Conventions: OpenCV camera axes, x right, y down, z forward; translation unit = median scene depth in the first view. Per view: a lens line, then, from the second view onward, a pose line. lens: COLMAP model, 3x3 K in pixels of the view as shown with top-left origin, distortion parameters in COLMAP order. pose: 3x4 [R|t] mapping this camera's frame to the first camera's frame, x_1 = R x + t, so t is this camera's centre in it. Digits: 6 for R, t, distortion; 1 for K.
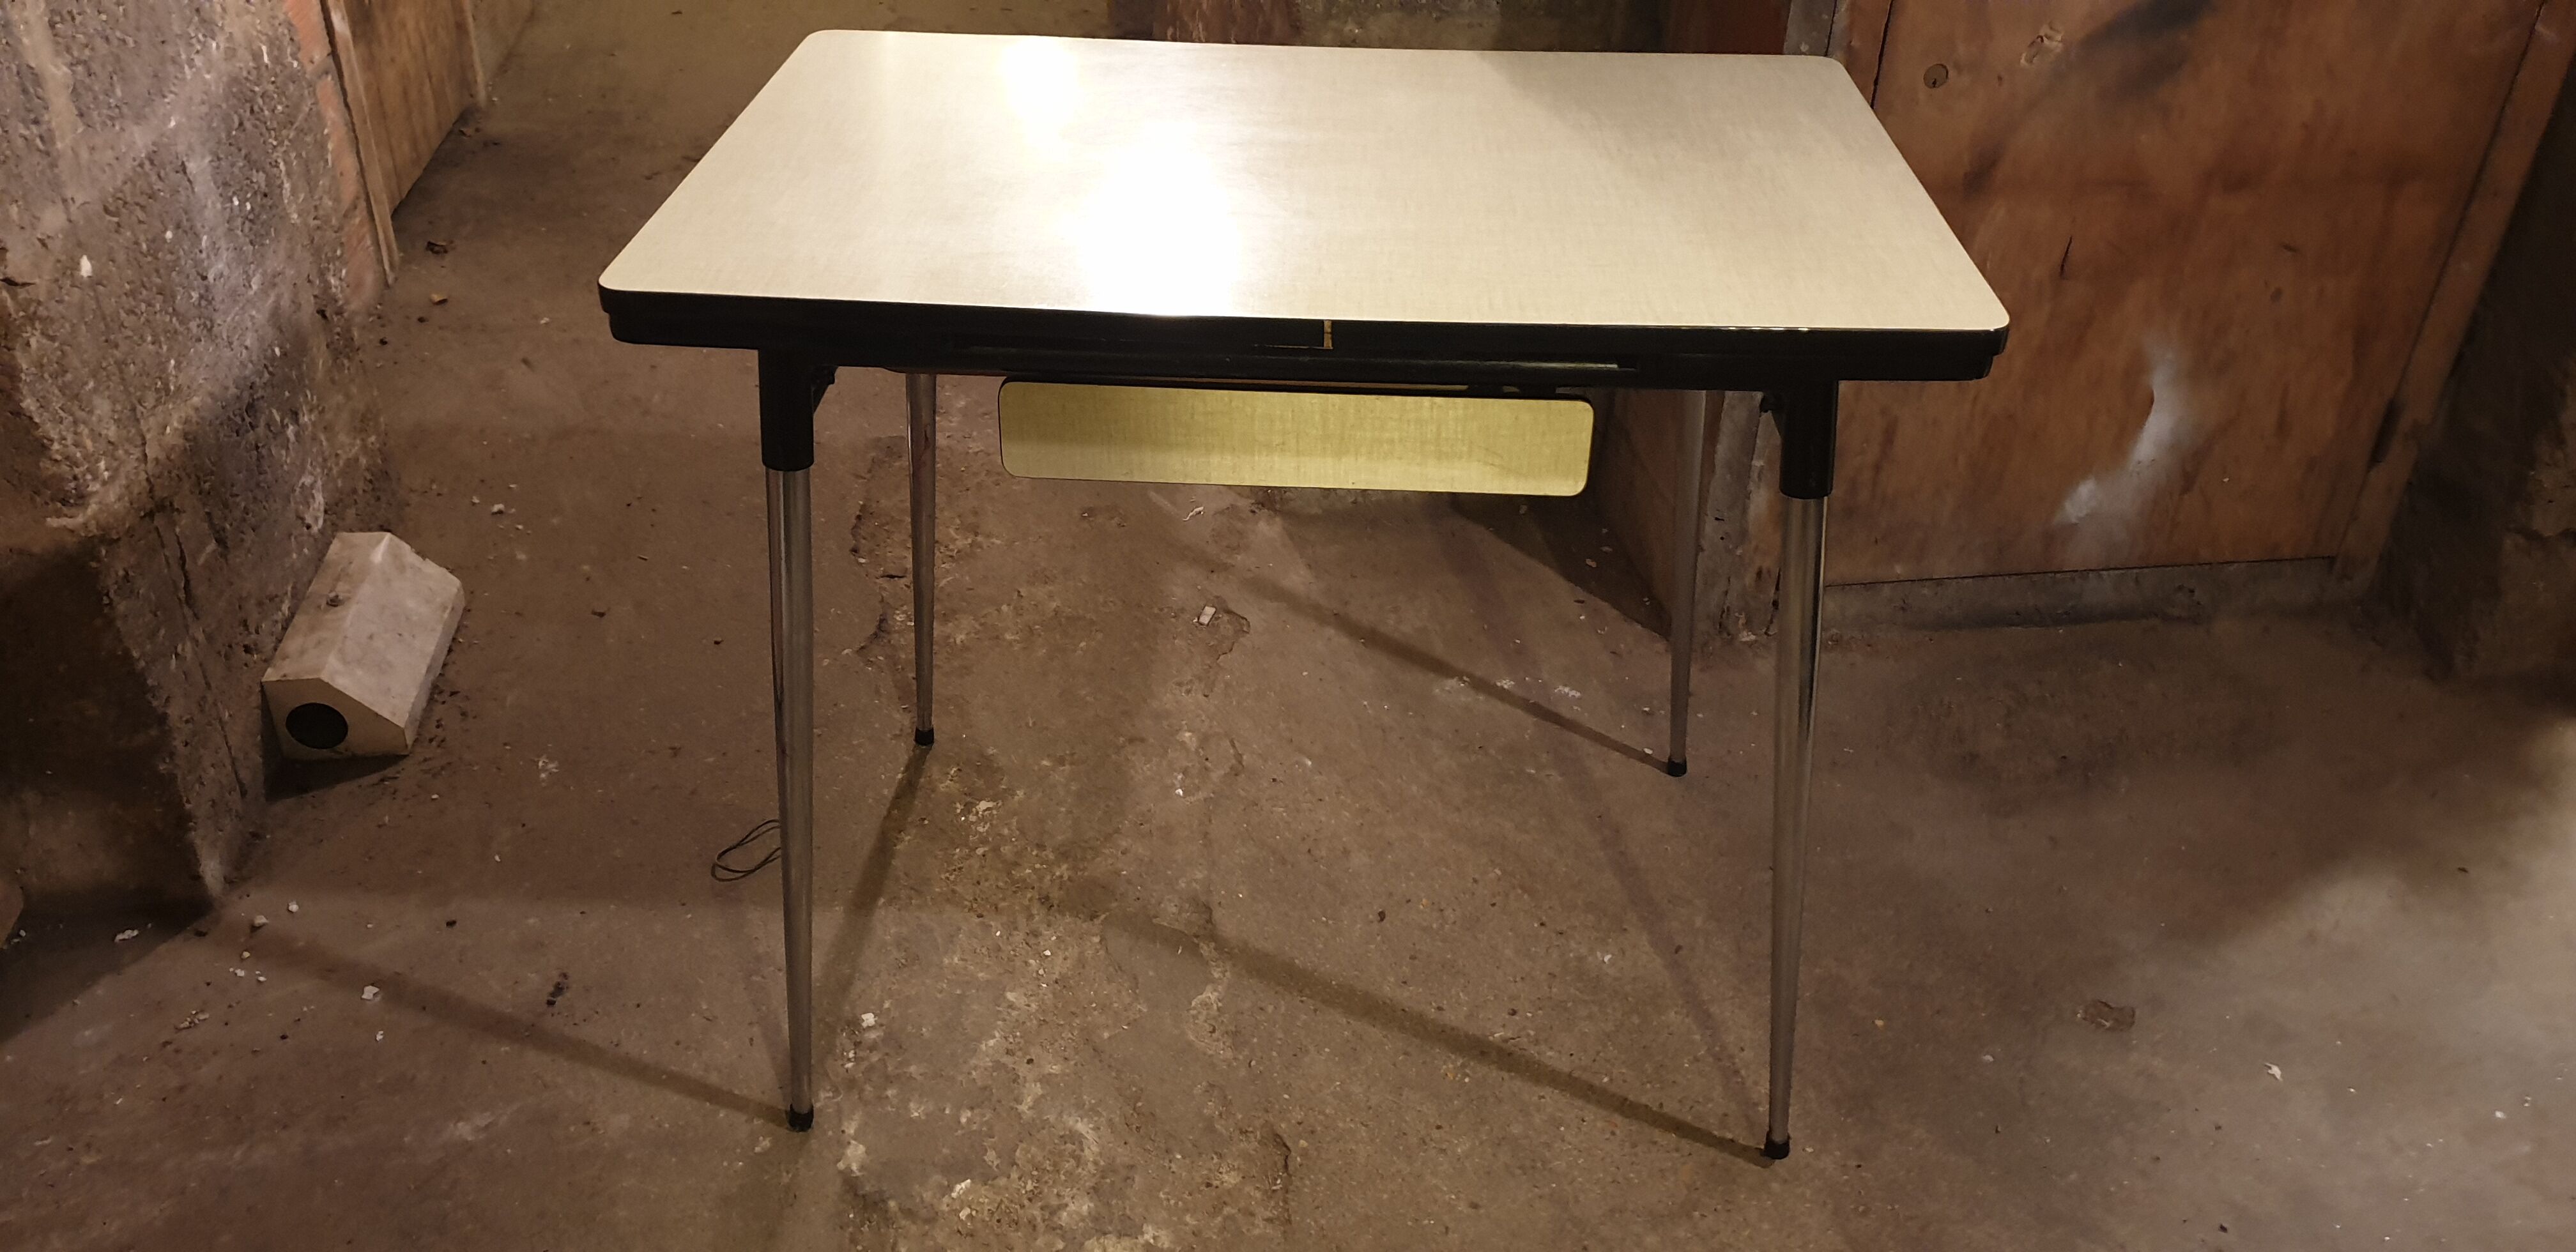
lens RADIAL K [[1983.3, 0, 1295.1], [0, 1983.3, 625.5], [0, 0, 1]] dist [0.180726, -0.315095]
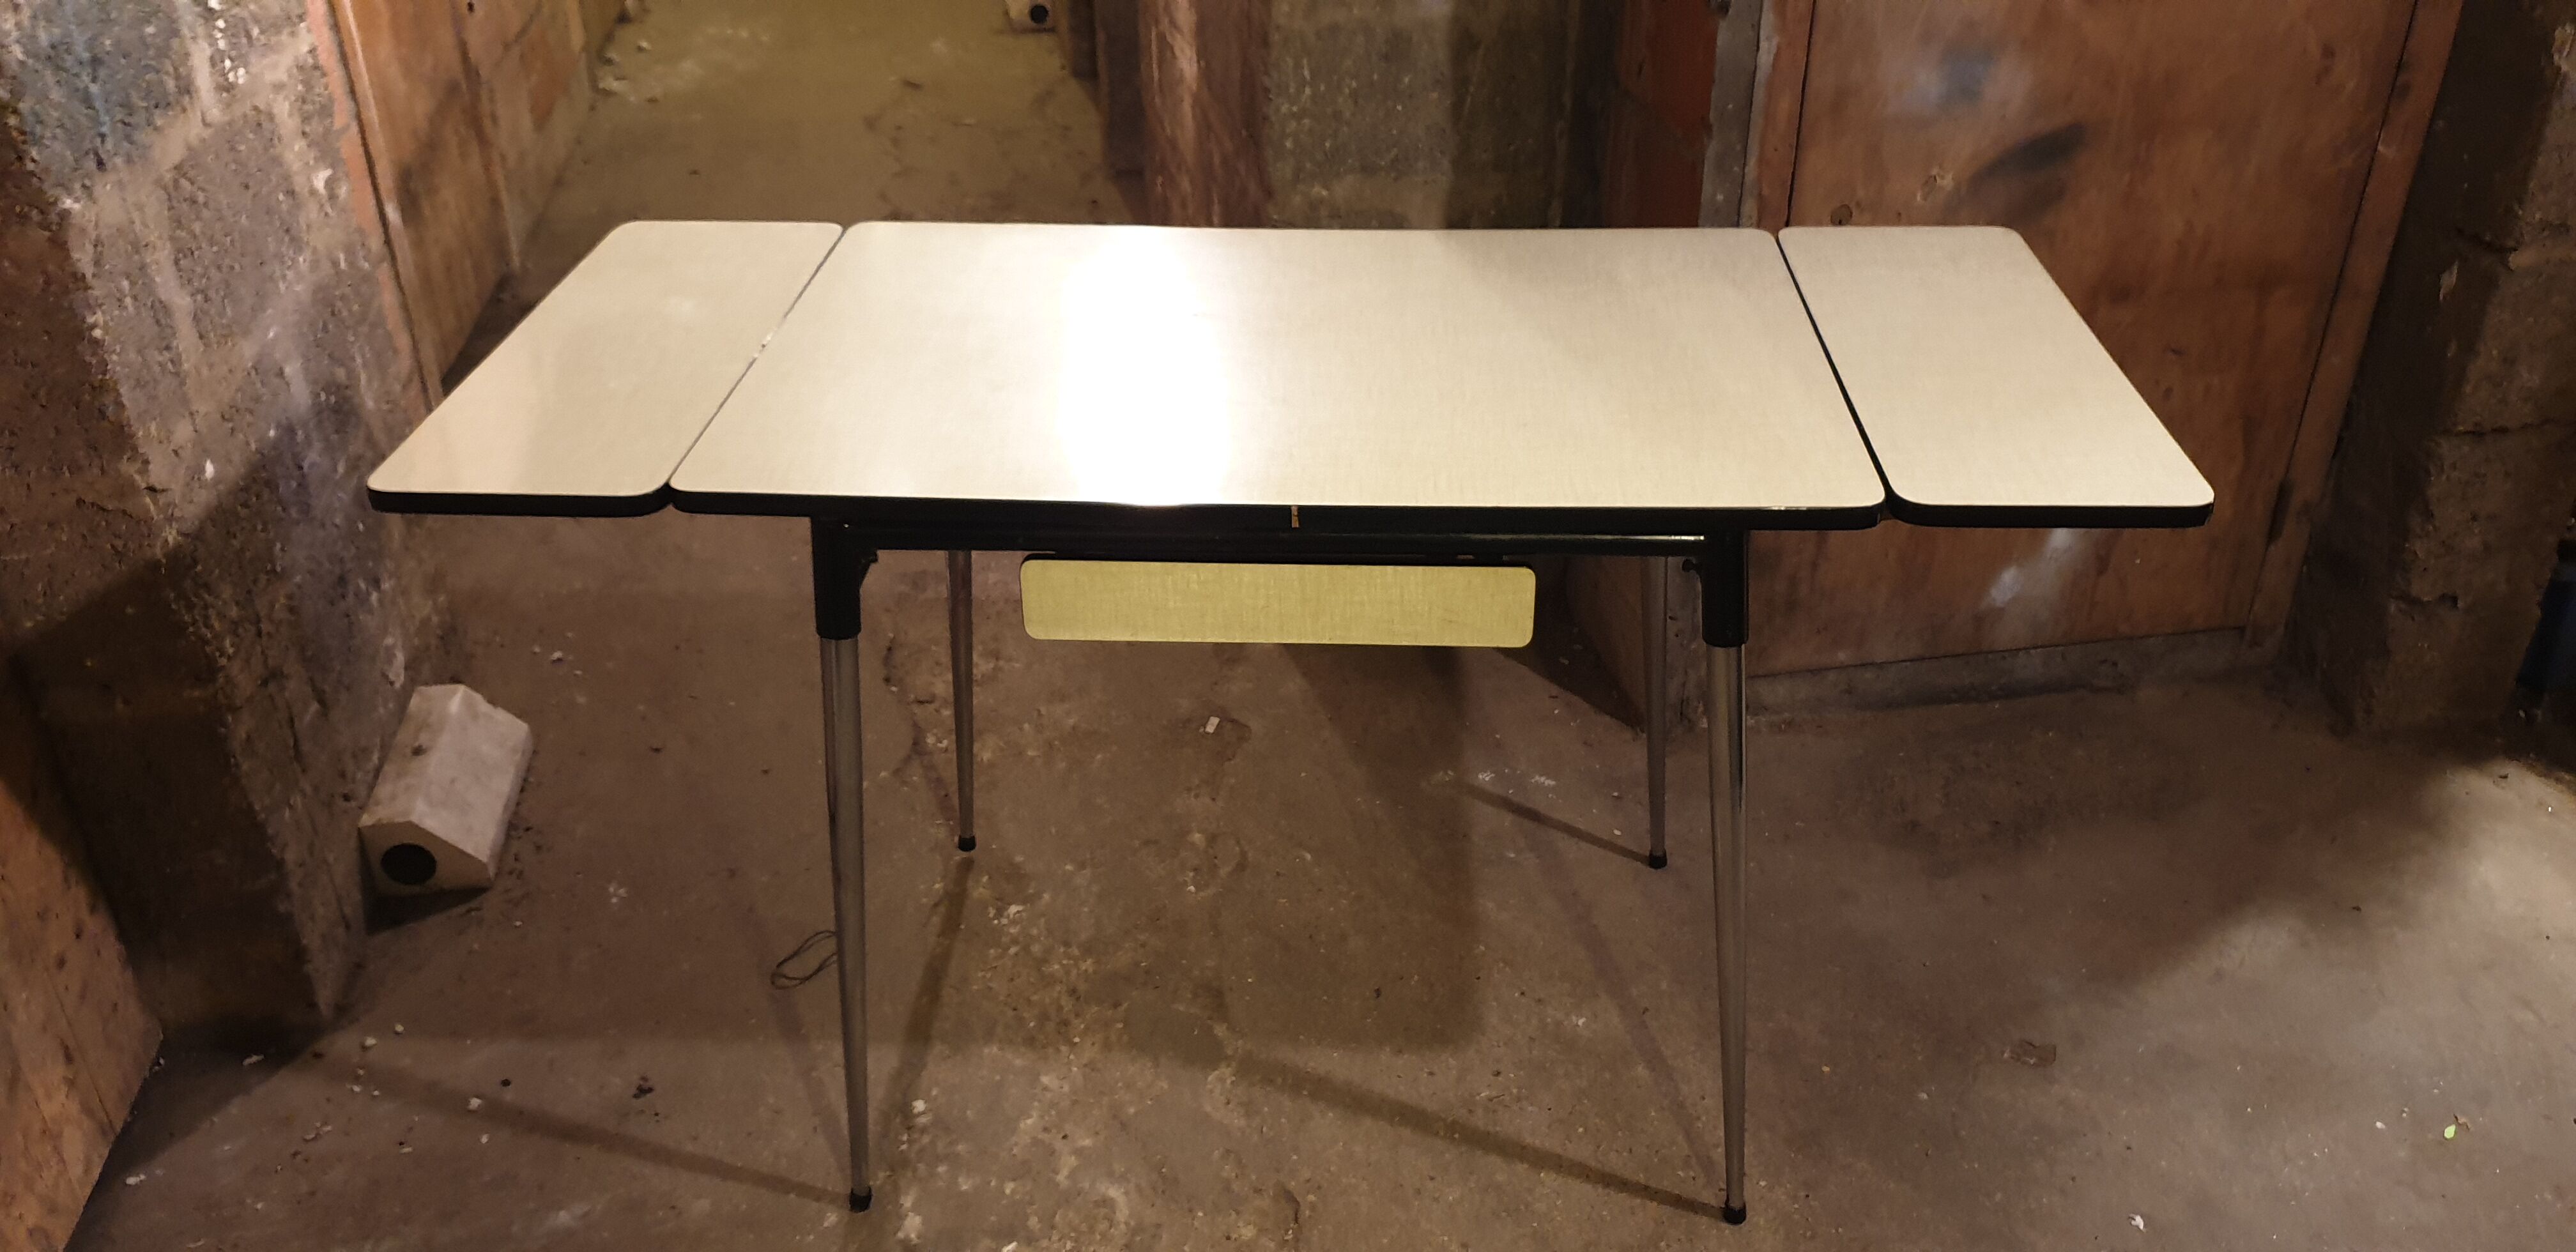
lens RADIAL K [[2008.5, 0, 1311.9], [0, 2008.5, 657.9], [0, 0, 1]] dist [0.207900, -0.497839]
pose [[0.998979, -0.045058, -0.003170, 0.018310], [0.044947, 0.998567, -0.029032, -0.008569], [0.004473, 0.028860, 0.999573, -0.121554]]
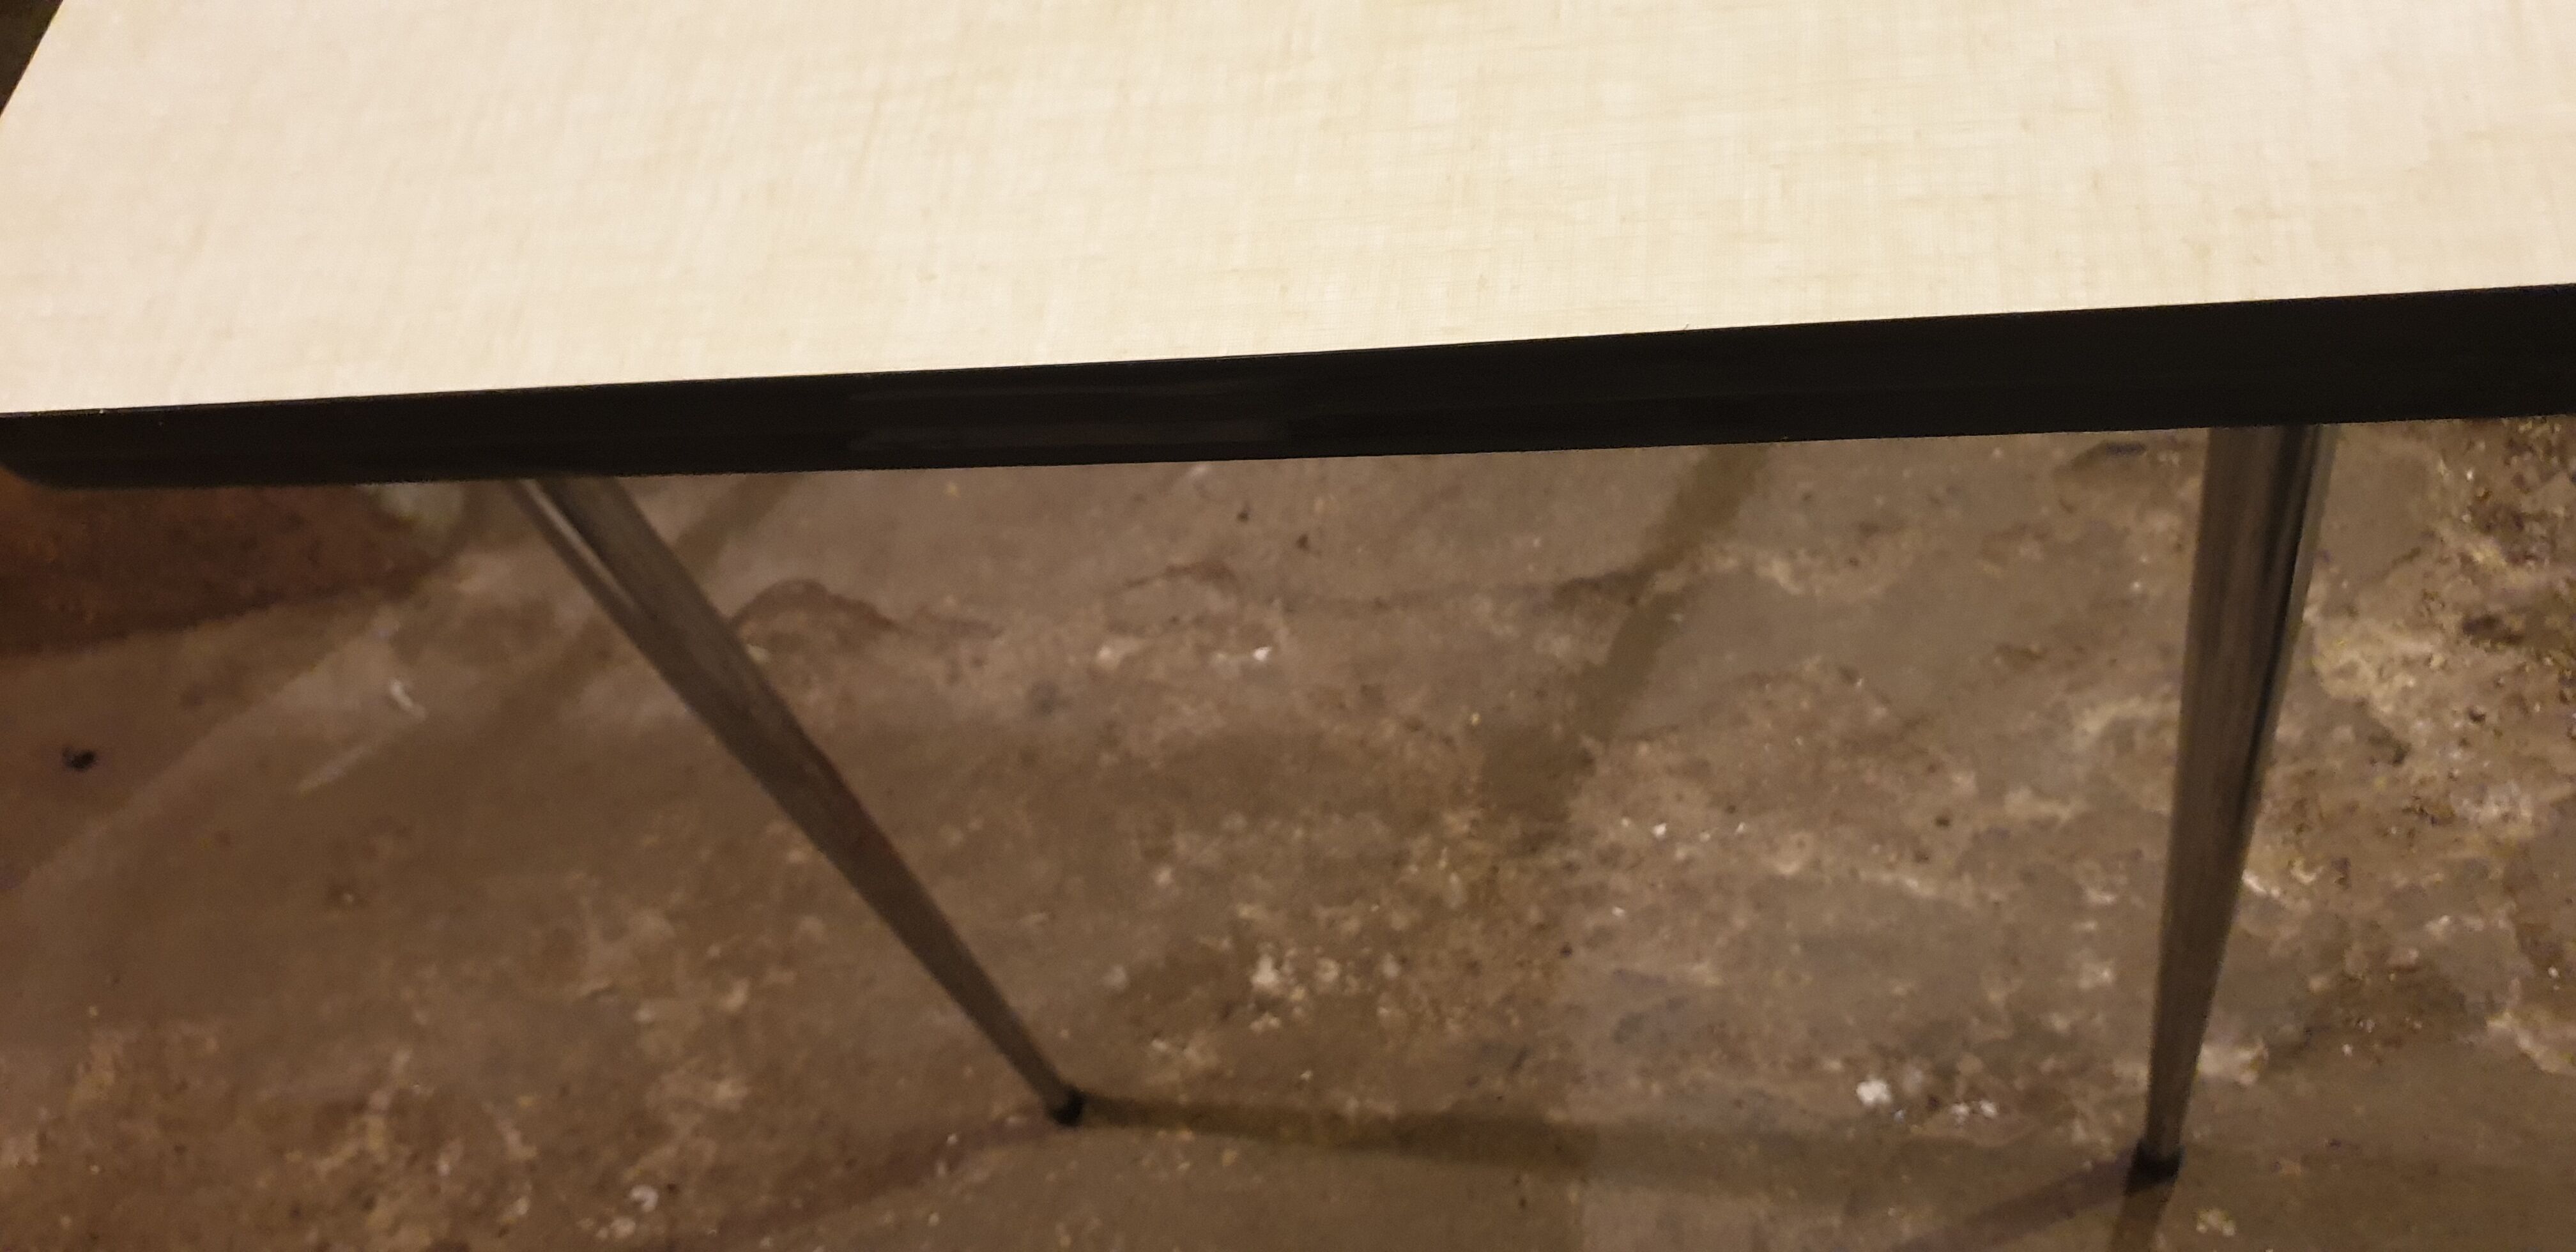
lens RADIAL K [[2008.5, 0, 1311.9], [0, 2008.5, 657.9], [0, 0, 1]] dist [0.207900, -0.497839]
pose [[0.085151, -0.889581, 0.448771, -0.329769], [0.728661, 0.362792, 0.580891, -0.251667], [-0.679560, 0.277538, 0.679095, 0.617112]]
